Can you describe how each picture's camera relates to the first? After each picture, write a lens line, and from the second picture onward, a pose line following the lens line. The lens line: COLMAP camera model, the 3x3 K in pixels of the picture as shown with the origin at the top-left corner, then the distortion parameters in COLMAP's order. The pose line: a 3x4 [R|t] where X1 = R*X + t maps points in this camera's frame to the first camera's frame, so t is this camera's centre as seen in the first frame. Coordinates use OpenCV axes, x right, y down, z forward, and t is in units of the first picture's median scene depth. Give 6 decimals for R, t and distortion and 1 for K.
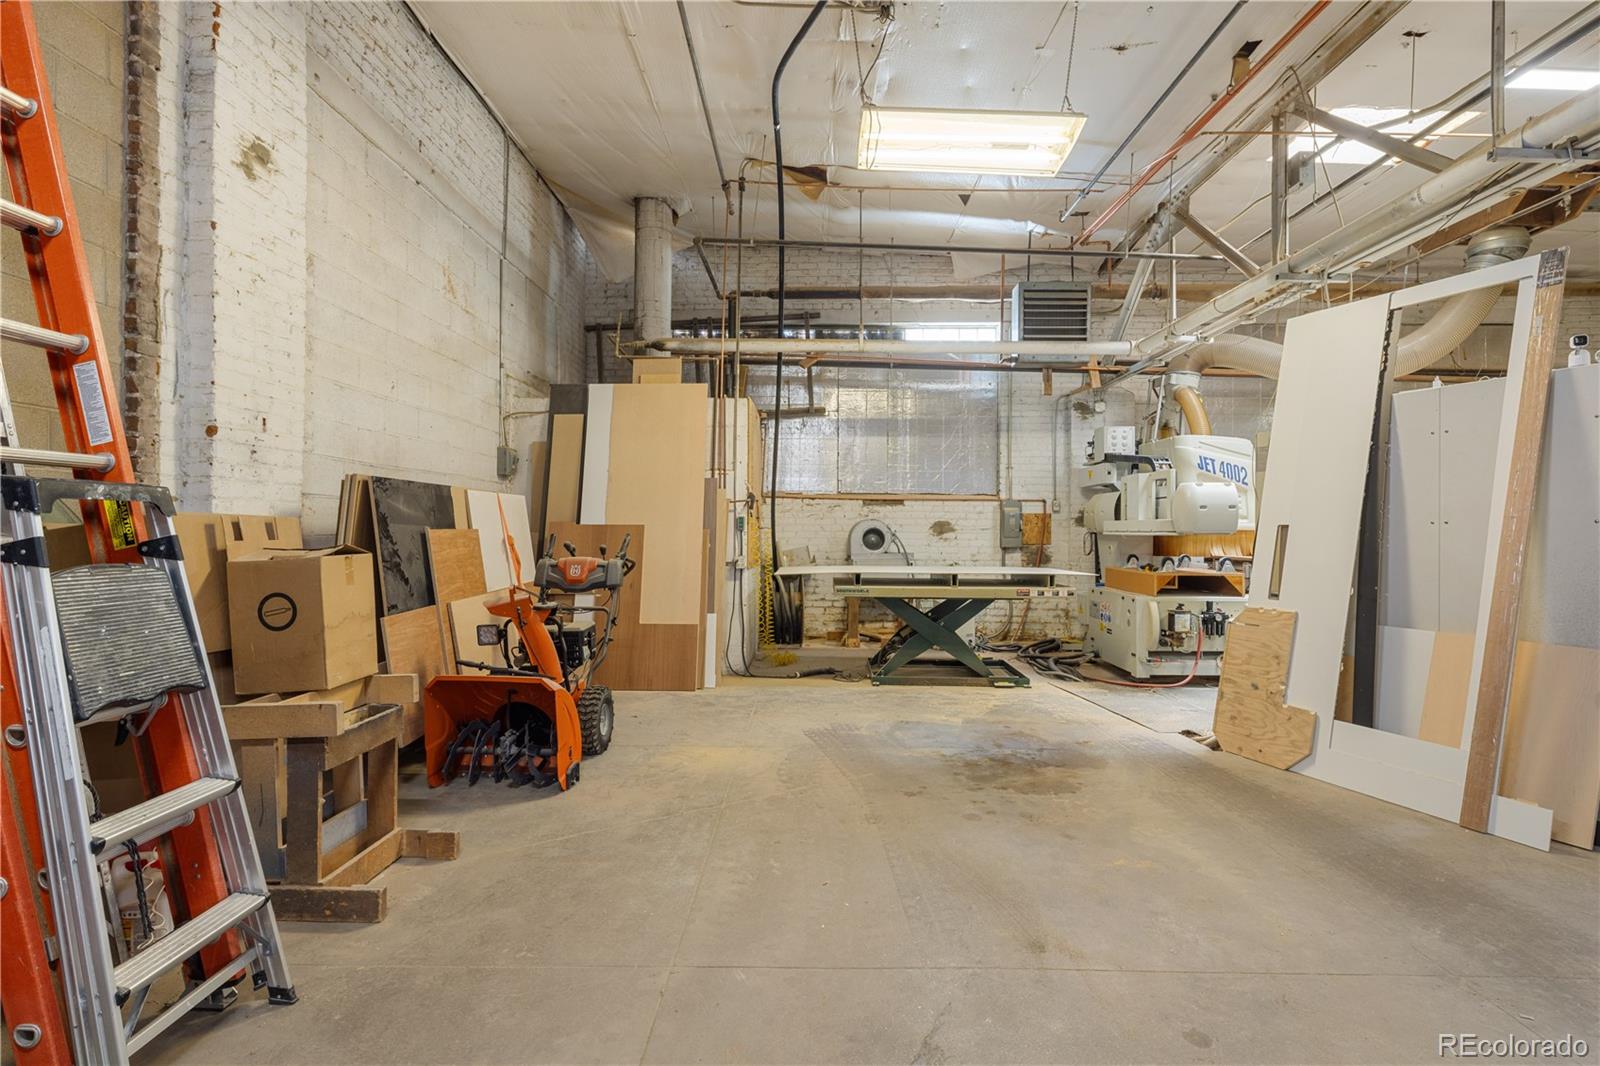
lens RADIAL K [[779.2, 0, 793.1], [0, 779.2, 530.2], [0, 0, 1]] dist [0.008570, -0.007430]
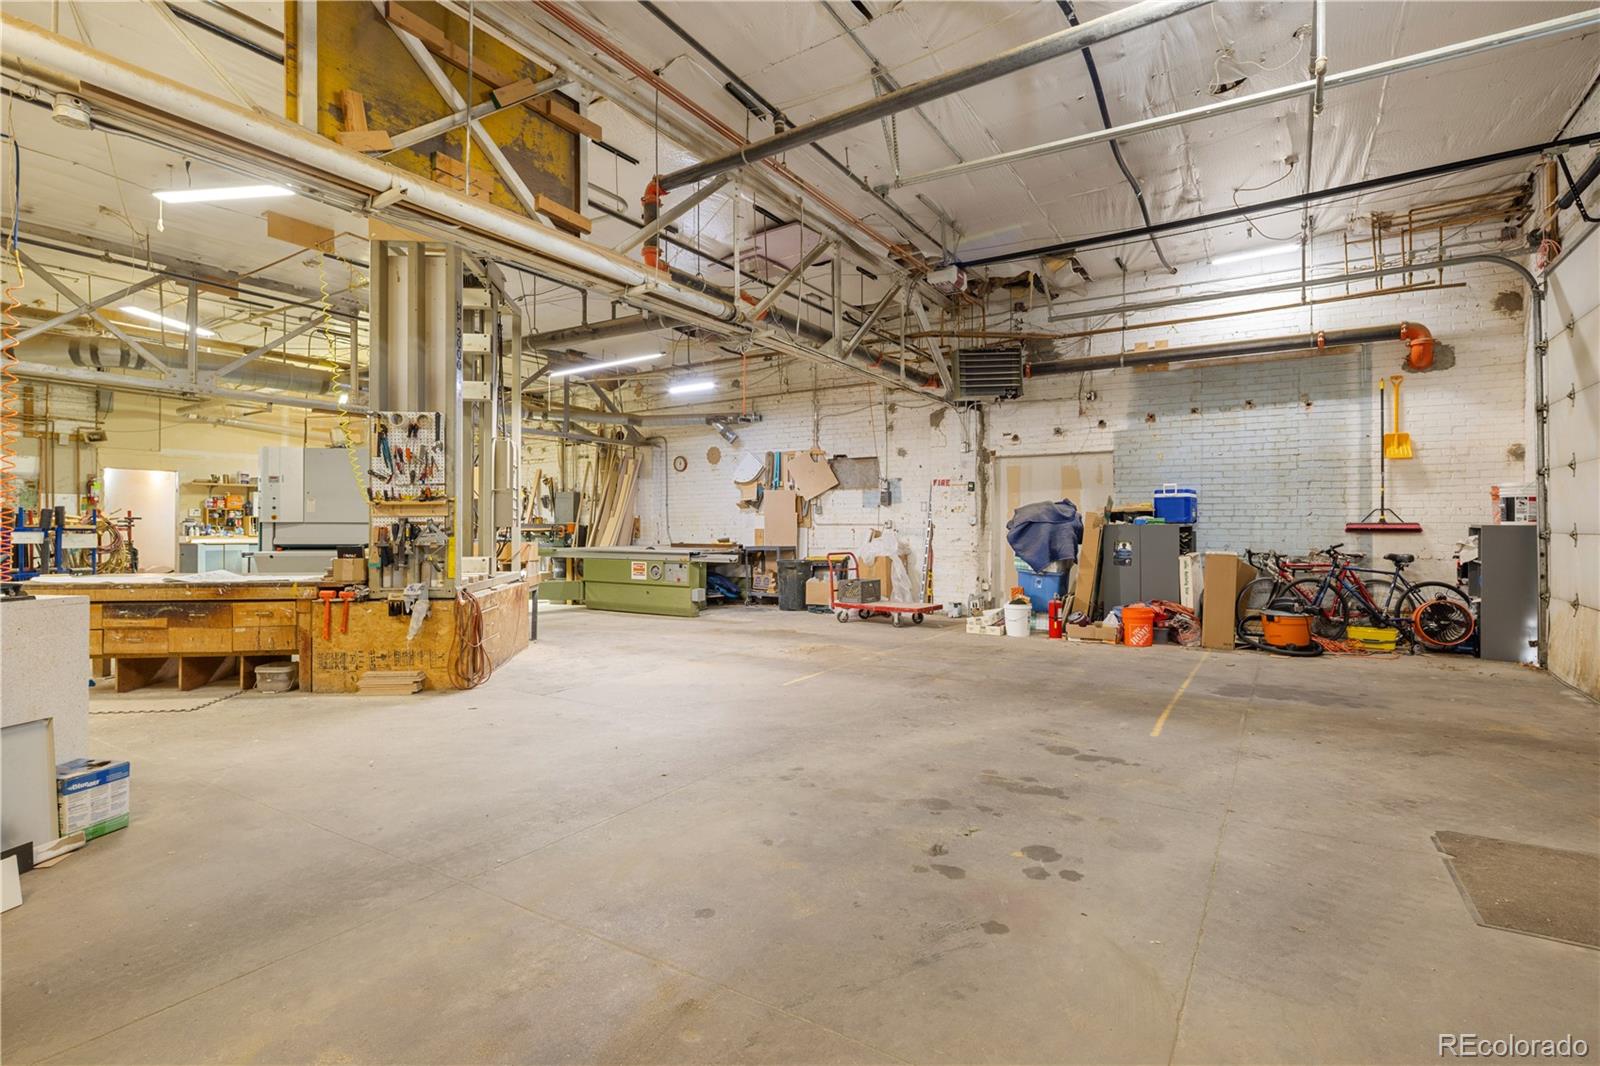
lens RADIAL K [[779.2, 0, 793.1], [0, 779.2, 530.2], [0, 0, 1]] dist [0.008570, -0.007430]
pose [[-0.856212, -0.010074, 0.516527, -0.180139], [-0.006445, 0.999940, 0.008819, -0.004304], [-0.516585, 0.004222, -0.856226, 1.308199]]
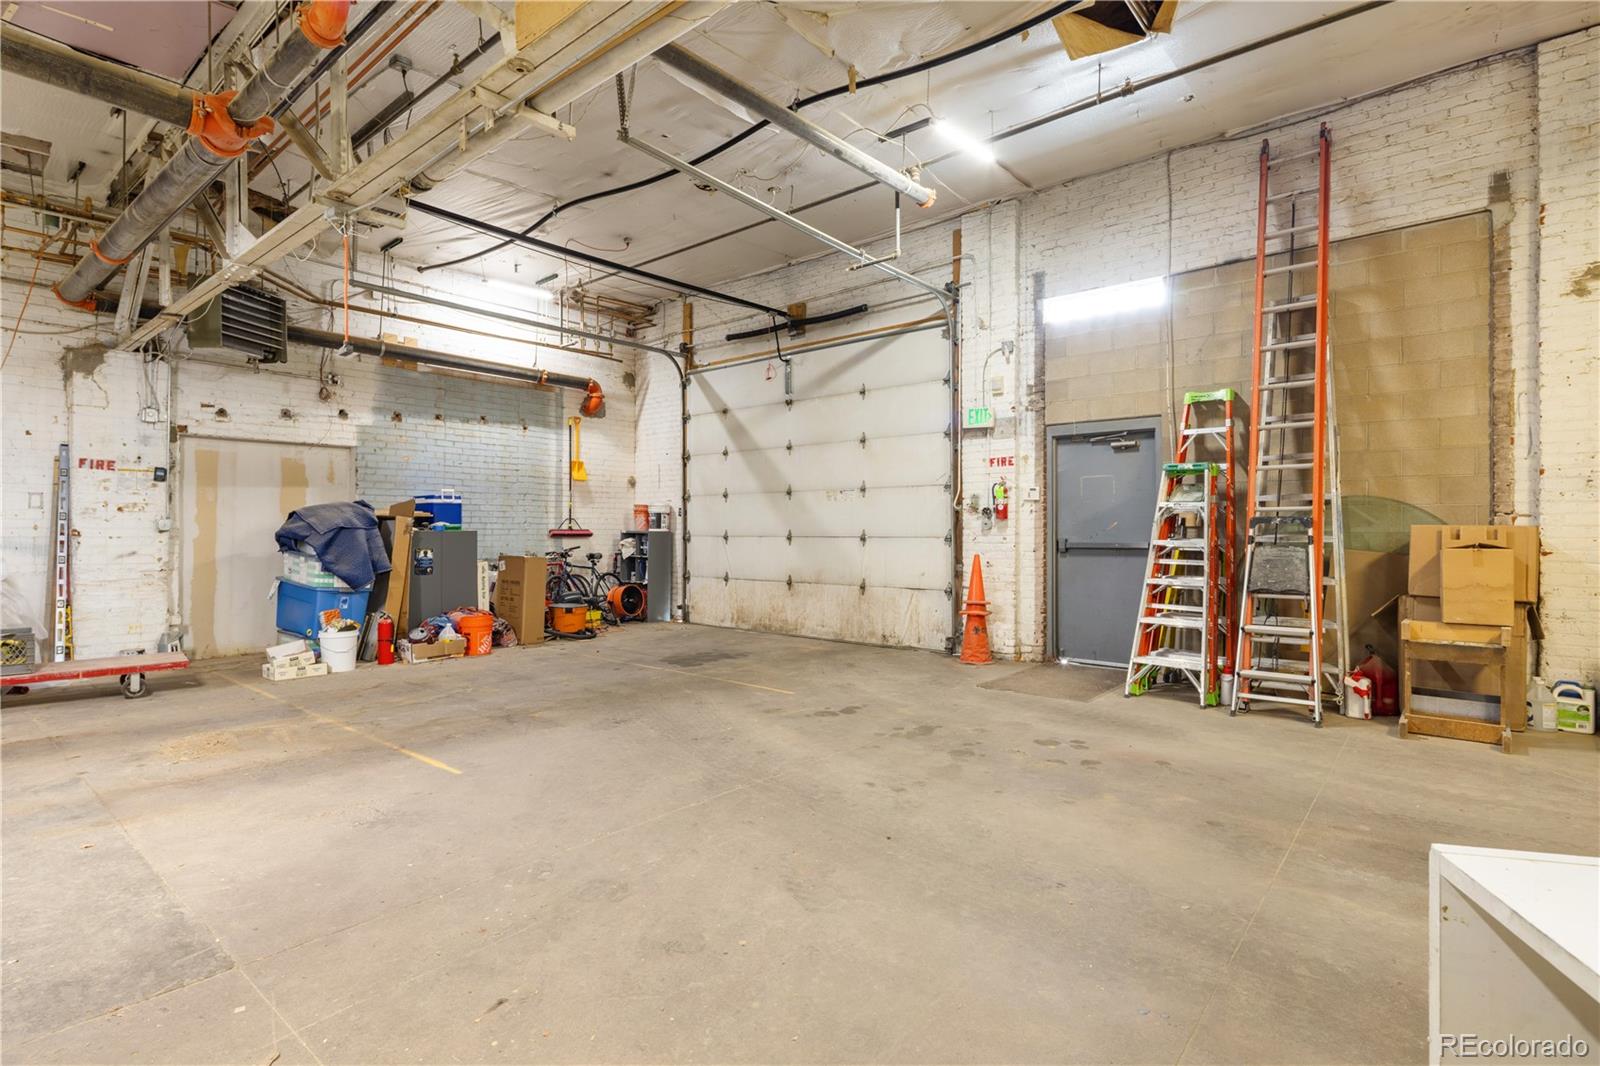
lens RADIAL K [[779.2, 0, 793.1], [0, 779.2, 530.2], [0, 0, 1]] dist [0.008570, -0.007430]
pose [[-0.629484, -0.006711, -0.776984, 1.578942], [-0.002186, 0.999974, -0.006867, 0.006295], [0.777010, -0.002624, -0.629483, 0.875607]]
